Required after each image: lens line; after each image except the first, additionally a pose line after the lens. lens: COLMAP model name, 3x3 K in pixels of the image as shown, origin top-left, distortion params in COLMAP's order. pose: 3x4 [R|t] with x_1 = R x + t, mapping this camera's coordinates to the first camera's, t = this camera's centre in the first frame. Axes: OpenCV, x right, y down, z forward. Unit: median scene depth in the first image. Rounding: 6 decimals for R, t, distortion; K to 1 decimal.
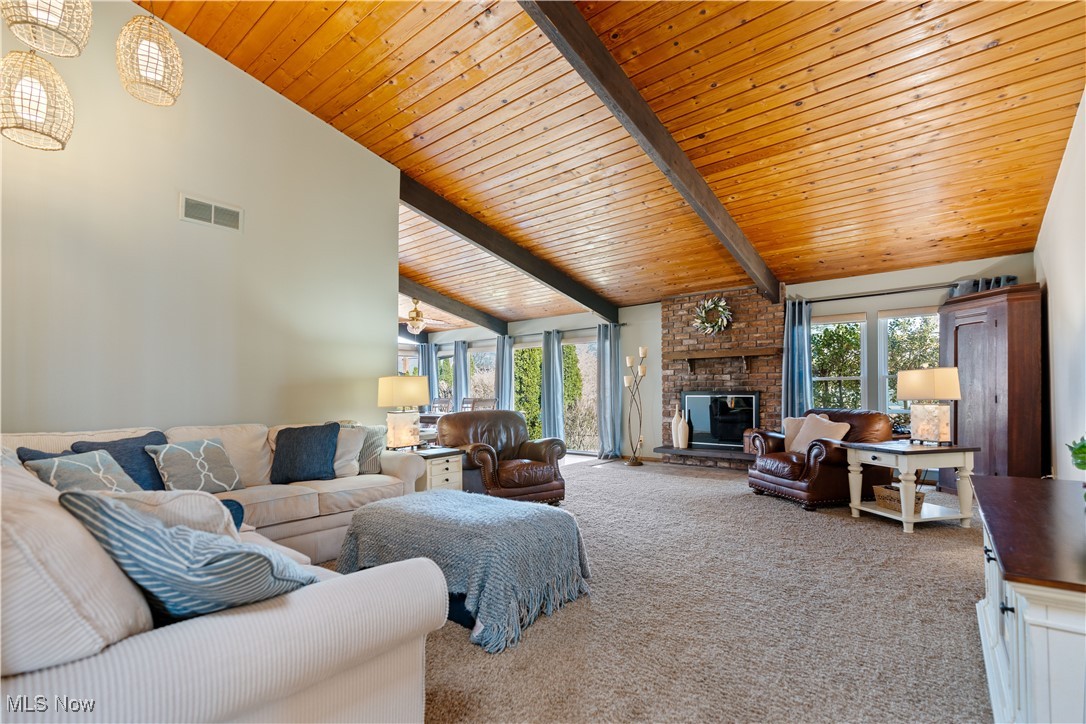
lens RADIAL K [[494.0, 0, 555.4], [0, 494.0, 397.7], [0, 0, 1]] dist [-0.000089, -0.000092]
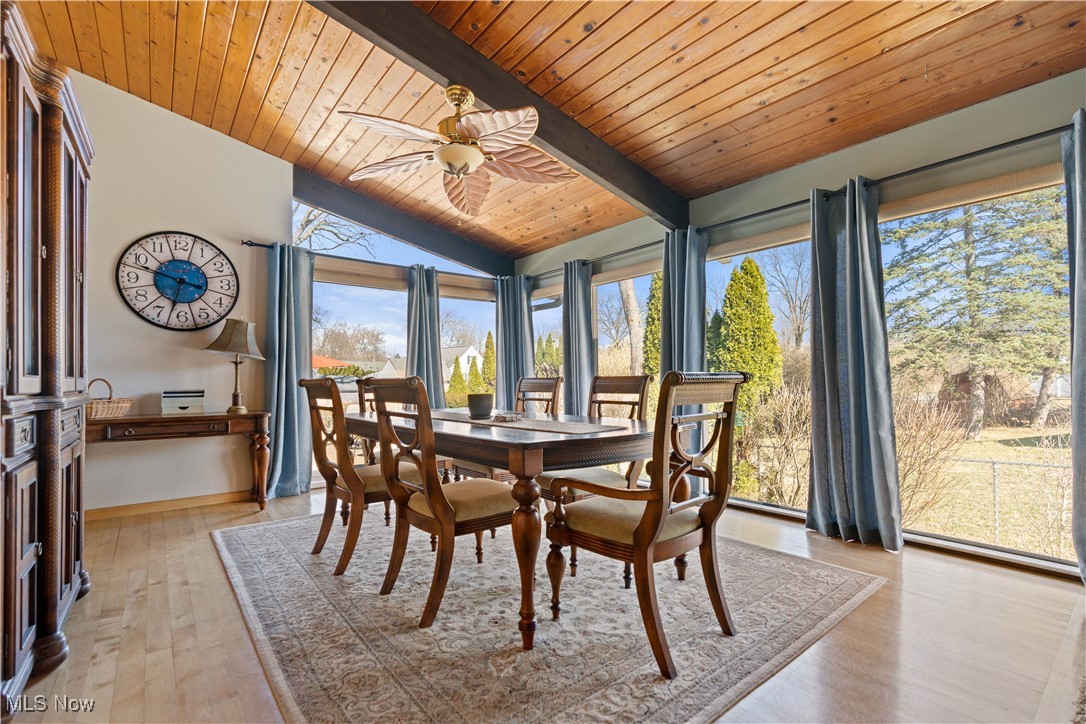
lens RADIAL K [[490.1, 0, 543.7], [0, 490.1, 368.4], [0, 0, 1]] dist [0.001025, 0.000042]
pose [[0.973910, -0.004488, -0.226890, -0.168340], [-0.003428, 0.999399, -0.034483, 0.008615], [0.226908, 0.034361, 0.973310, 0.775210]]
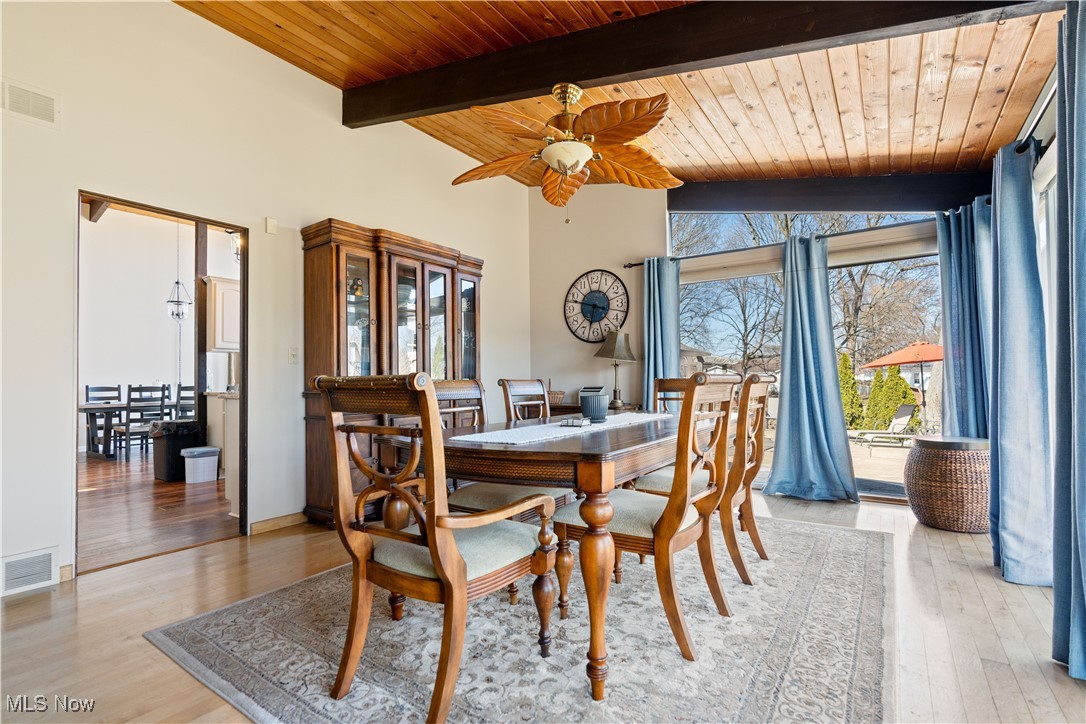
lens RADIAL K [[497.6, 0, 546.1], [0, 497.6, 374.3], [0, 0, 1]] dist [-0.002620, 0.000109]
pose [[0.061704, -0.004879, -0.998083, 0.065075], [-0.001629, 0.999986, -0.004989, 0.001107], [0.998093, 0.001934, 0.061695, 1.094932]]
